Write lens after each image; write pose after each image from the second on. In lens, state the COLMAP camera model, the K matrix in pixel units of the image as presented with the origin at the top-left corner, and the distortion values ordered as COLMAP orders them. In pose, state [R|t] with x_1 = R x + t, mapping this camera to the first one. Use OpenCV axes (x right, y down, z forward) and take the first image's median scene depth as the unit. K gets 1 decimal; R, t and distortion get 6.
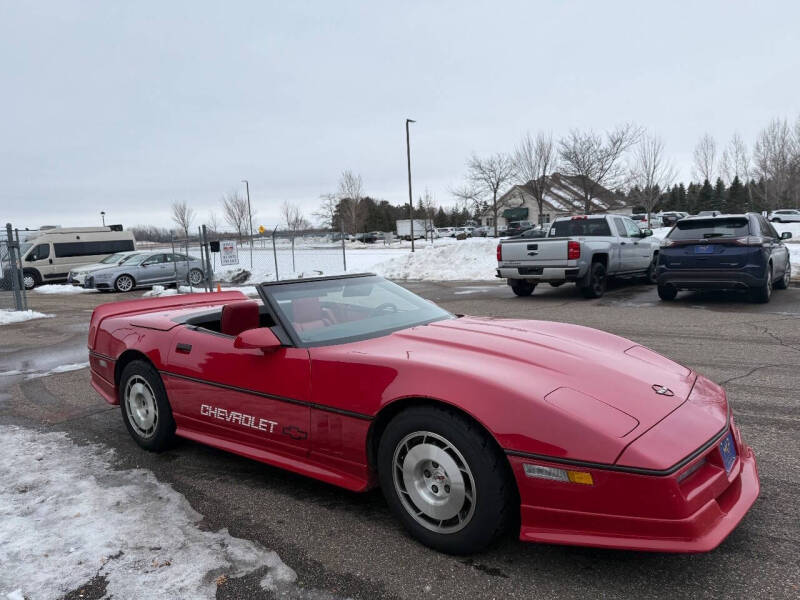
lens RADIAL K [[563.2, 0, 396.5], [0, 563.2, 300.1], [0, 0, 1]] dist [0.034070, -0.045528]
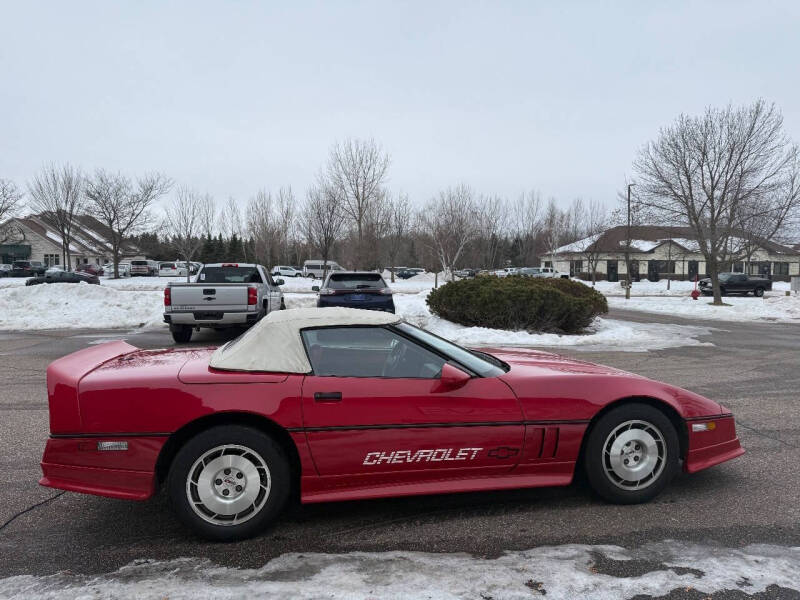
lens RADIAL K [[563.2, 0, 400.3], [0, 563.2, 288.6], [0, 0, 1]] dist [0.034070, -0.045528]
pose [[0.659948, 0.028658, 0.750765, -0.334215], [0.048681, 0.995541, -0.080794, -0.002959], [-0.749733, 0.089867, 0.655610, 0.107541]]
